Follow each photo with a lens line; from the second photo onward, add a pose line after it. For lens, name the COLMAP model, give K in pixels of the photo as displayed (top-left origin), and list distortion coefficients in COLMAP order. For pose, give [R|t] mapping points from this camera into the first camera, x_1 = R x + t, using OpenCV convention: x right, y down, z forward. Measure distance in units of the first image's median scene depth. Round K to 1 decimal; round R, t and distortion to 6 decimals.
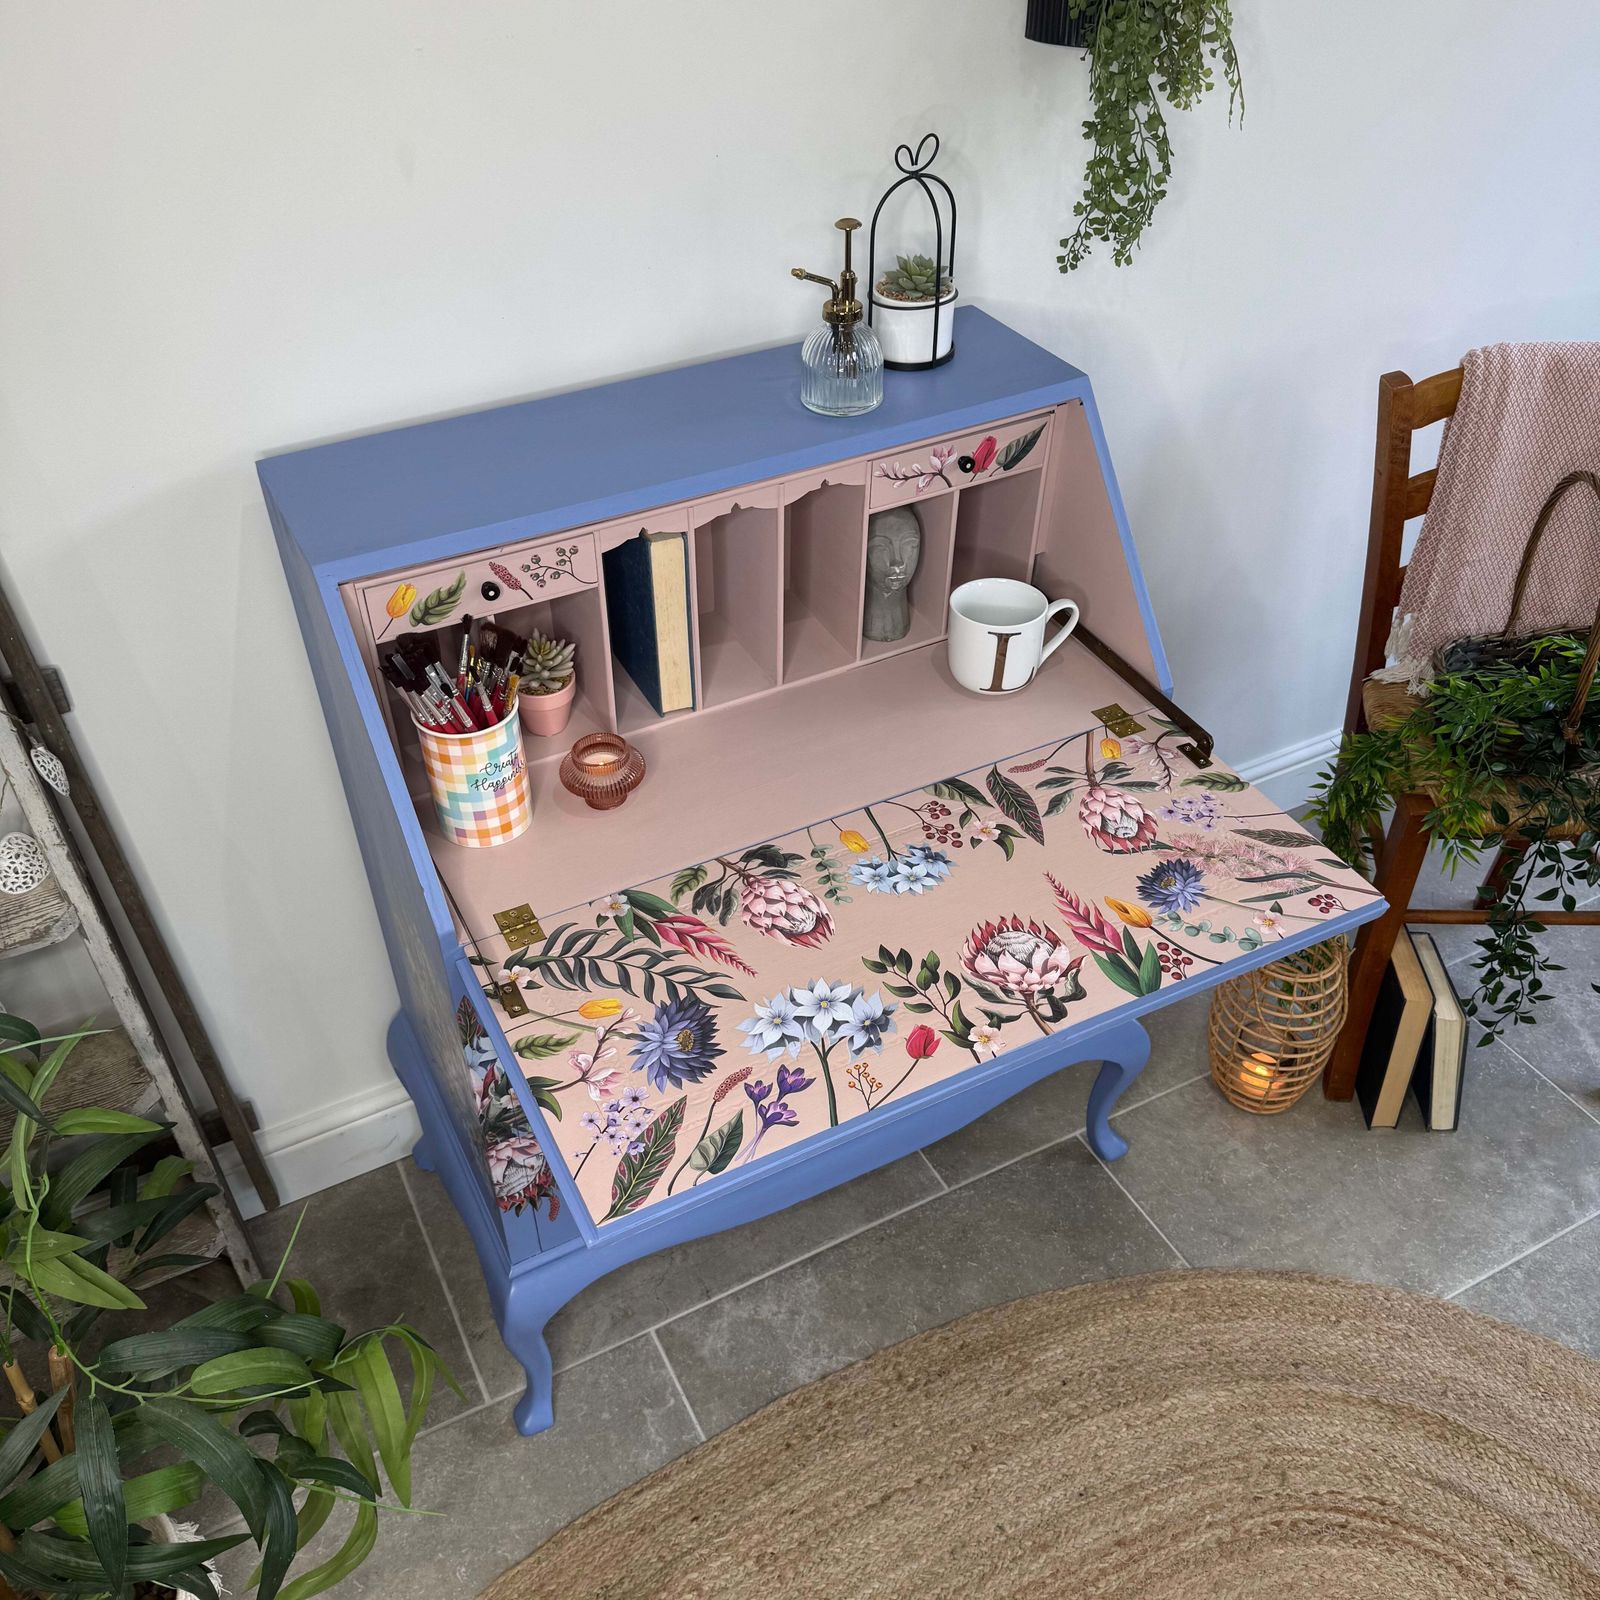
lens RADIAL K [[1524.9, 0, 815.0], [0, 1524.9, 828.8], [0, 0, 1]] dist [0.083727, 0.000000]
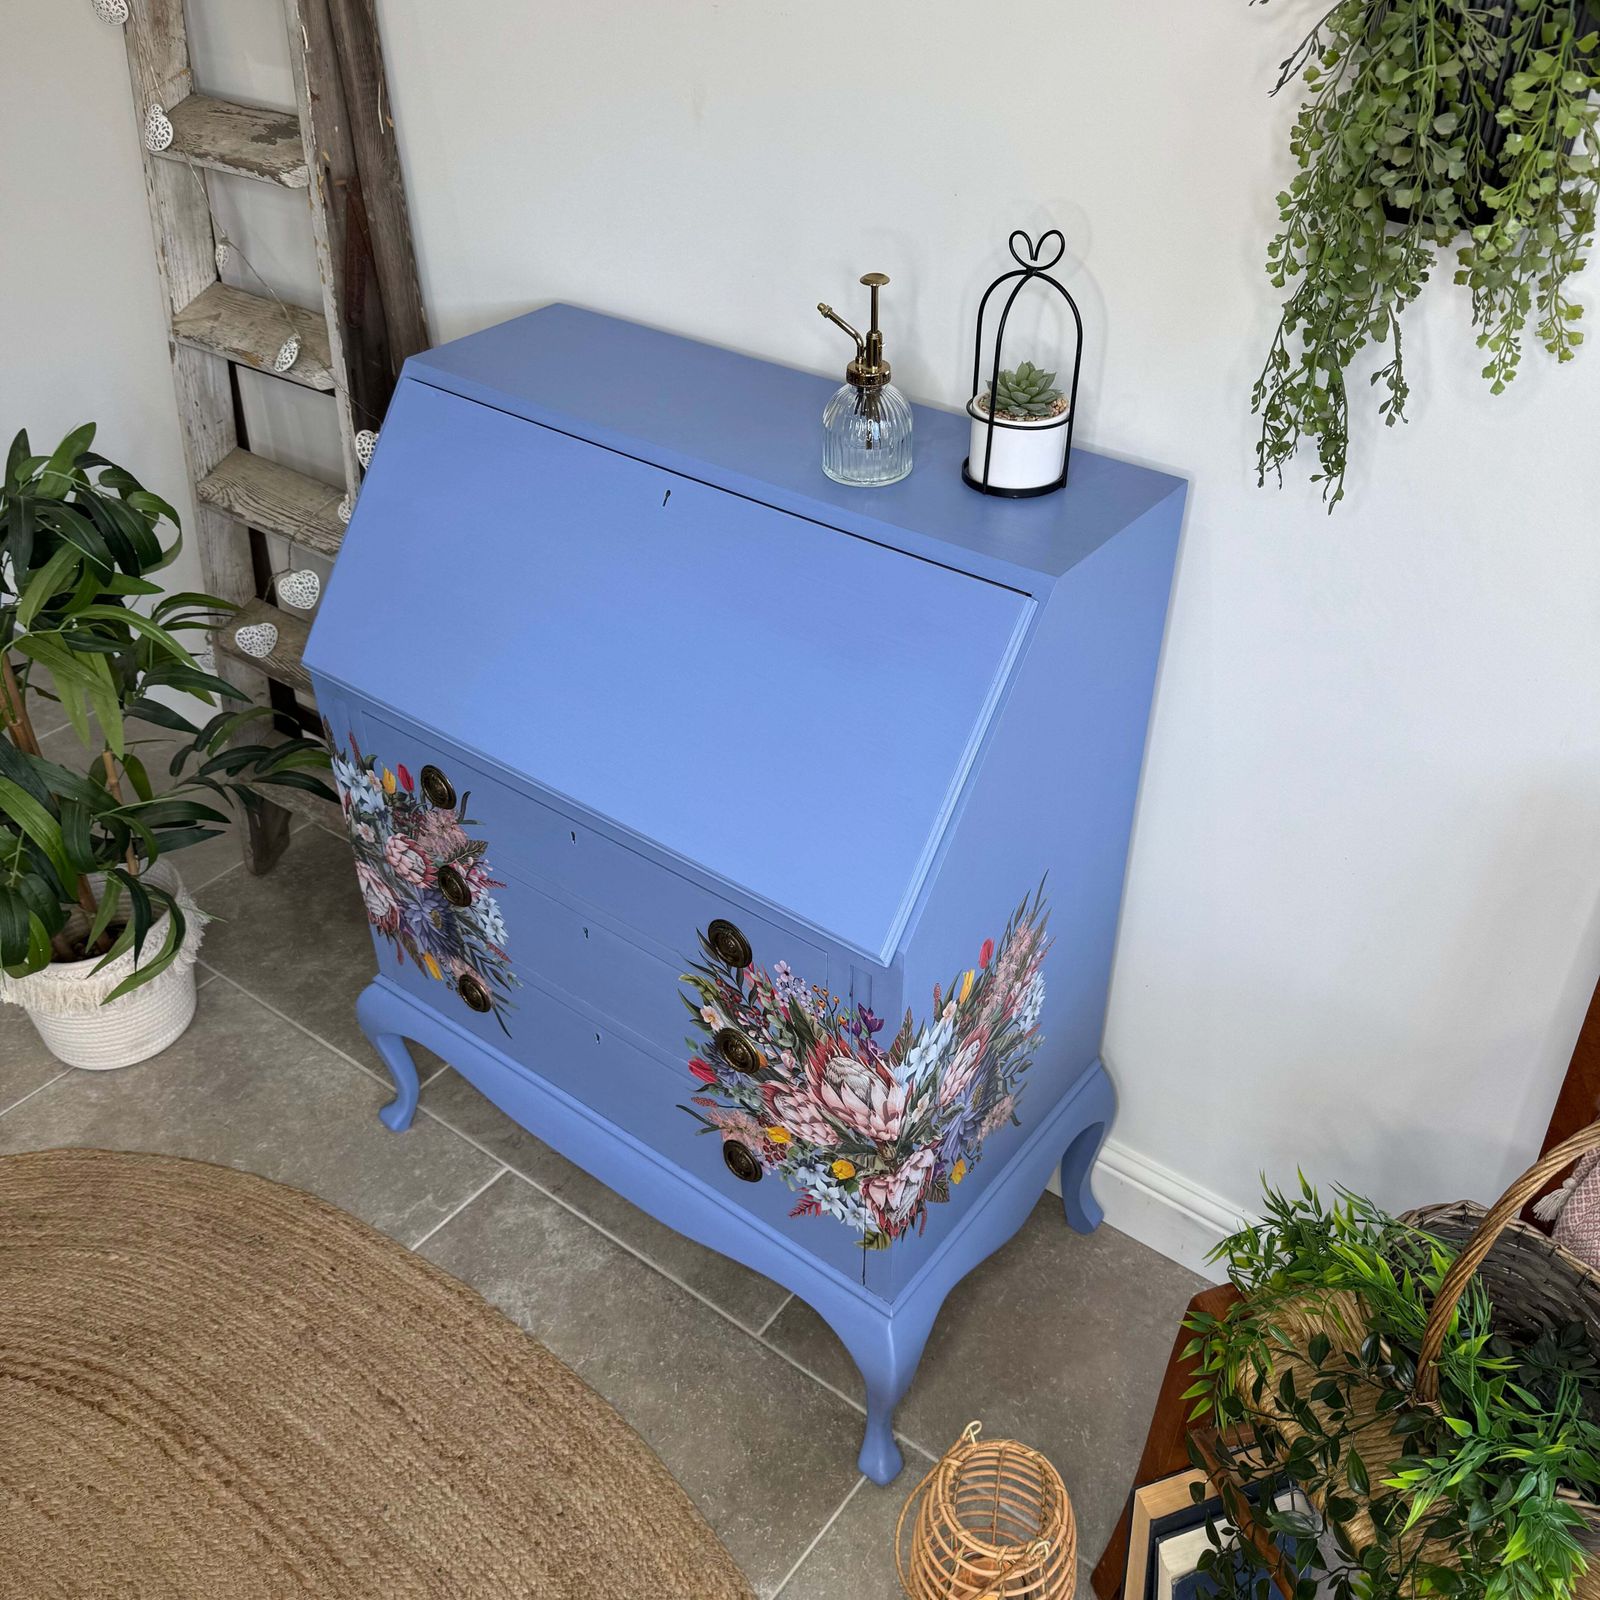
lens RADIAL K [[1524.9, 0, 779.0], [0, 1524.9, 809.9], [0, 0, 1]] dist [0.083727, 0.000000]
pose [[0.405075, 0.554183, -0.727183, 0.795964], [-0.571707, 0.774214, 0.271557, -0.350750], [0.713488, 0.305734, 0.630445, 0.468829]]
